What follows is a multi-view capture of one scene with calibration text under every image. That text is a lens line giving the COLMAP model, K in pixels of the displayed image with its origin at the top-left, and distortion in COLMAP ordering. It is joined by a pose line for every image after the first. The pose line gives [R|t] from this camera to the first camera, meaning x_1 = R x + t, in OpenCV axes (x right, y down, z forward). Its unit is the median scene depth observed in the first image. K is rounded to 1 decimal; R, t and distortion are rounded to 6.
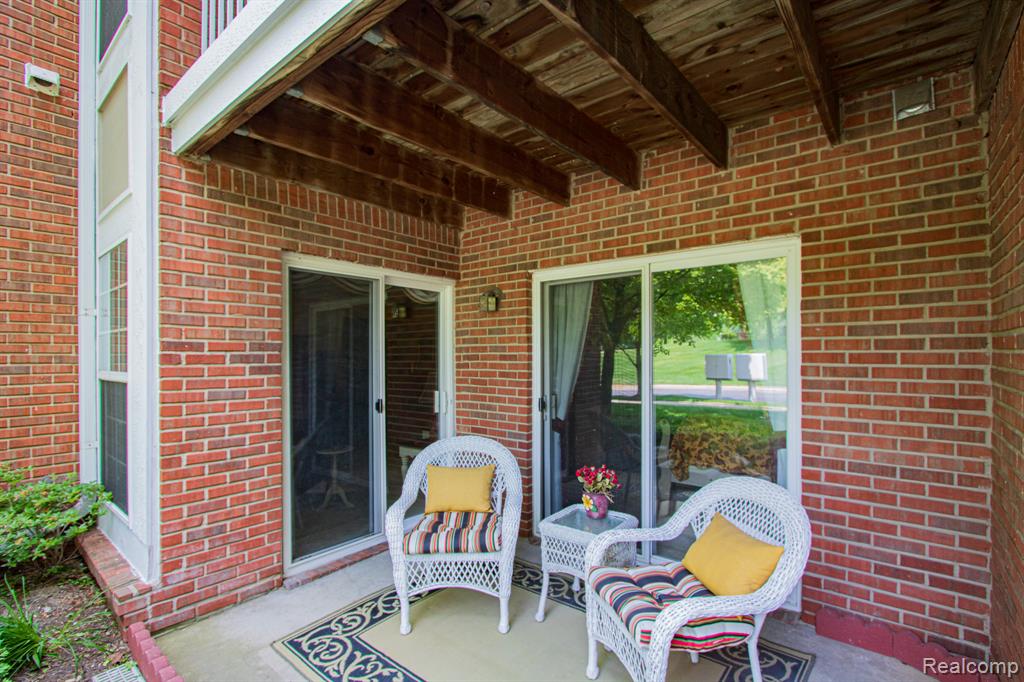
lens RADIAL K [[473.6, 0, 517.9], [0, 473.6, 353.0], [0, 0, 1]] dist [-0.013691, 0.000858]
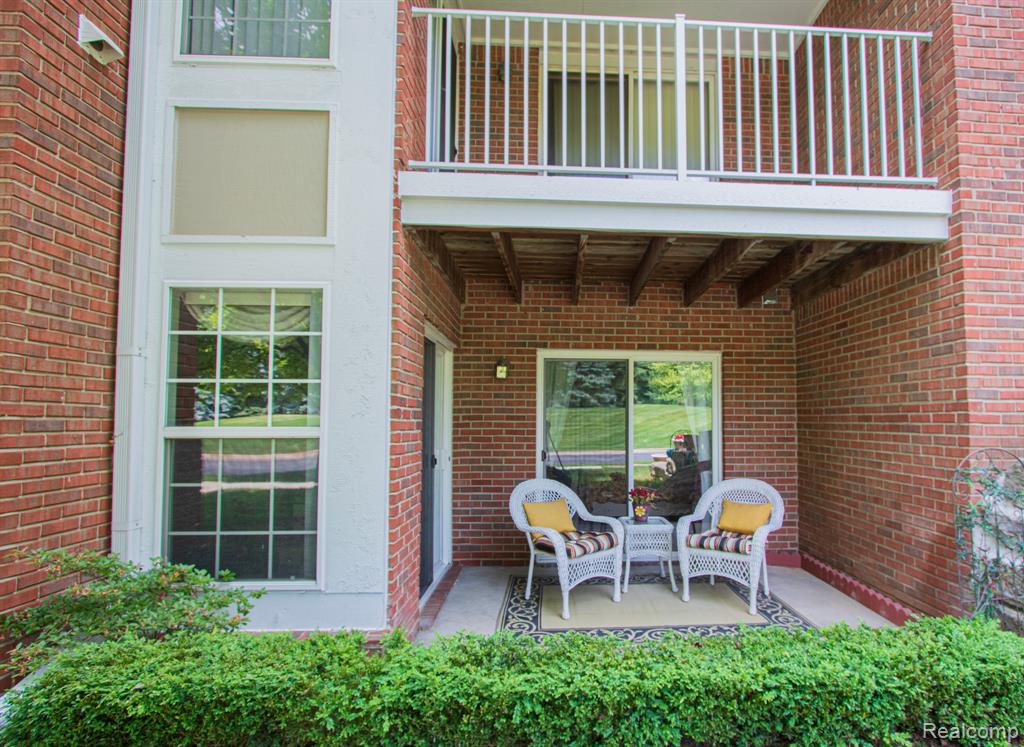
lens RADIAL K [[536.7, 0, 585.1], [0, 536.7, 396.9], [0, 0, 1]] dist [-0.018618, 0.001762]
pose [[0.737089, 0.037401, 0.674760, -1.093972], [-0.007283, 0.998849, -0.047409, 0.026767], [-0.675757, 0.030030, 0.736513, -0.163114]]
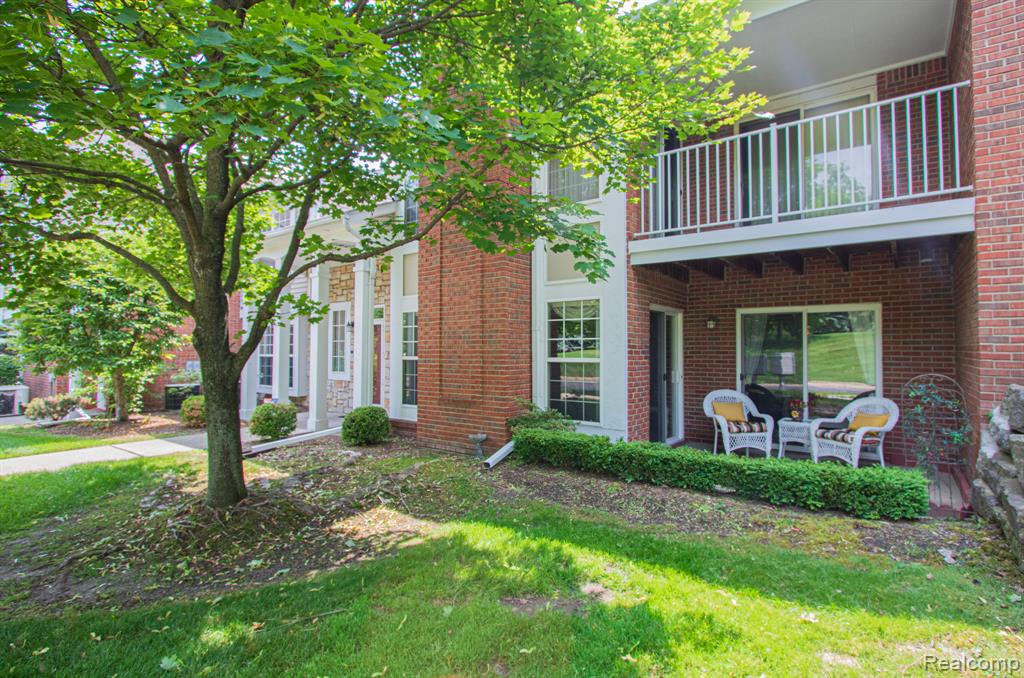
lens RADIAL K [[501.8, 0, 535.6], [0, 501.8, 339.9], [0, 0, 1]] dist [-0.014379, 0.000169]
pose [[0.998426, 0.008356, 0.055463, -1.193070], [-0.007301, 0.999789, -0.019194, 0.003079], [-0.055612, 0.018758, 0.998276, -1.317991]]
